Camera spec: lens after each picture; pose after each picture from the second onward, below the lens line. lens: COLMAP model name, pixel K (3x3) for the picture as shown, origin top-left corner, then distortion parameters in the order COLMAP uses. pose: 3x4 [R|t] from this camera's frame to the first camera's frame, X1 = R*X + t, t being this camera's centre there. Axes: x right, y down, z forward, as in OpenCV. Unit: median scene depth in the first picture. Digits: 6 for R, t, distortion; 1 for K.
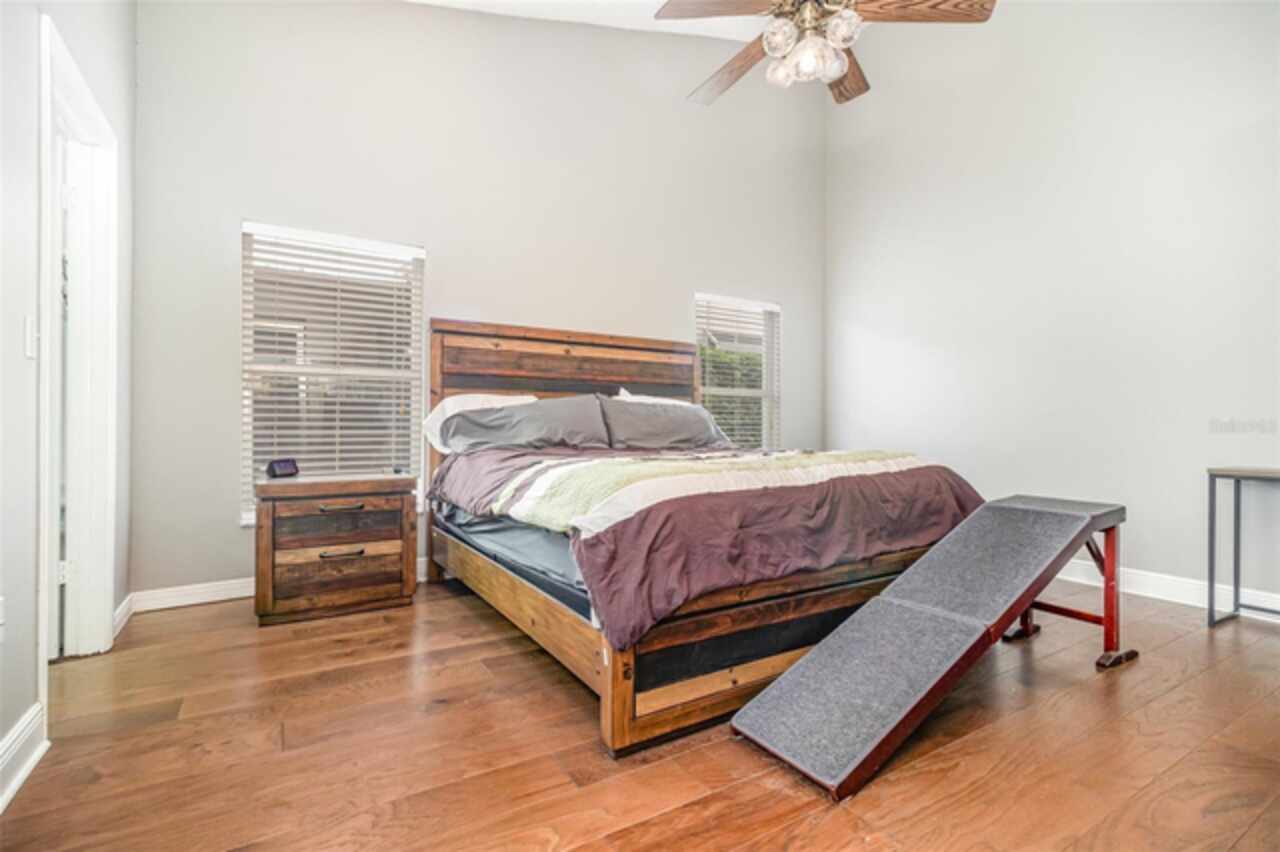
lens RADIAL K [[601.6, 0, 633.6], [0, 601.6, 432.0], [0, 0, 1]] dist [0.002820, 0.000581]
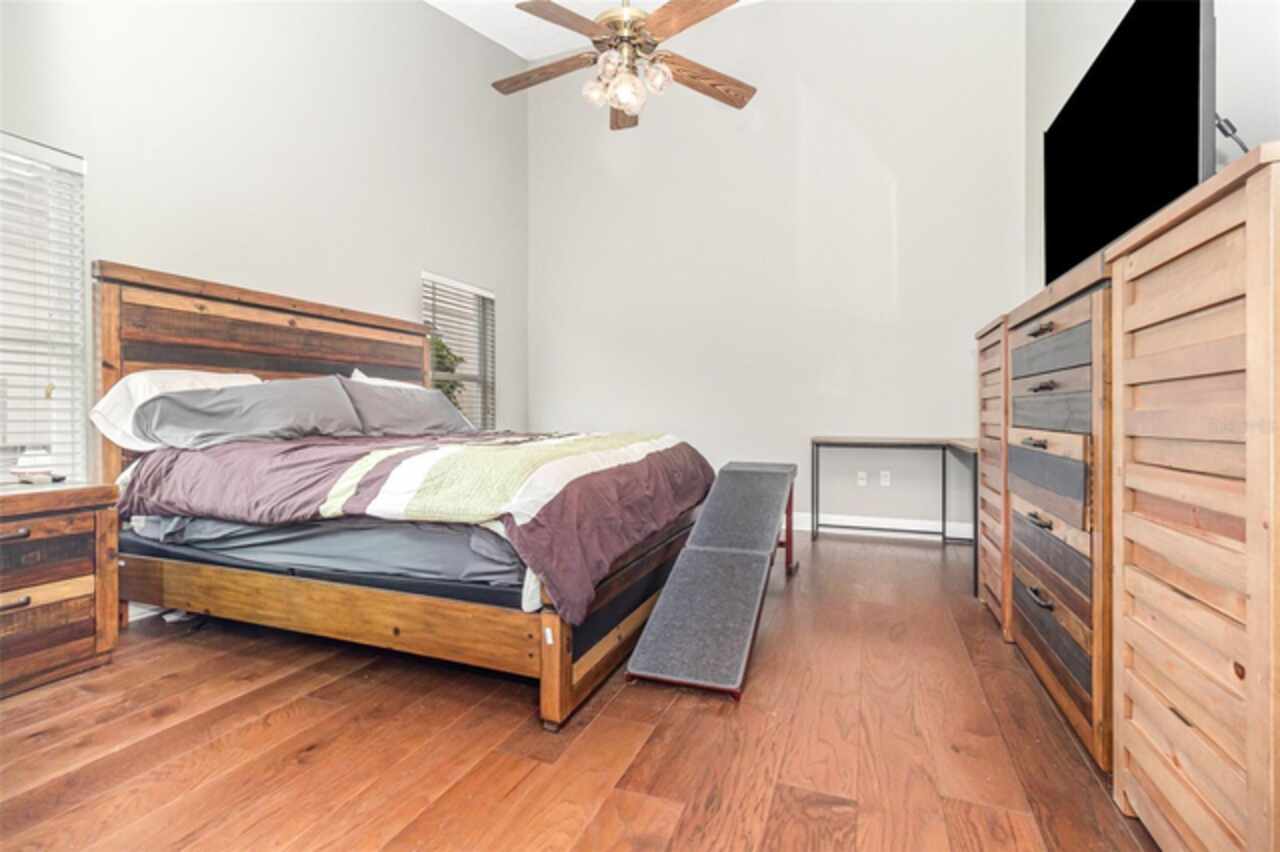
lens RADIAL K [[606.9, 0, 637.2], [0, 606.9, 421.6], [0, 0, 1]] dist [0.000995, 0.000113]
pose [[0.791117, -0.014395, 0.611495, -0.314362], [0.010082, 0.999894, 0.010495, -0.000847], [-0.611582, -0.002138, 0.791179, 0.049846]]
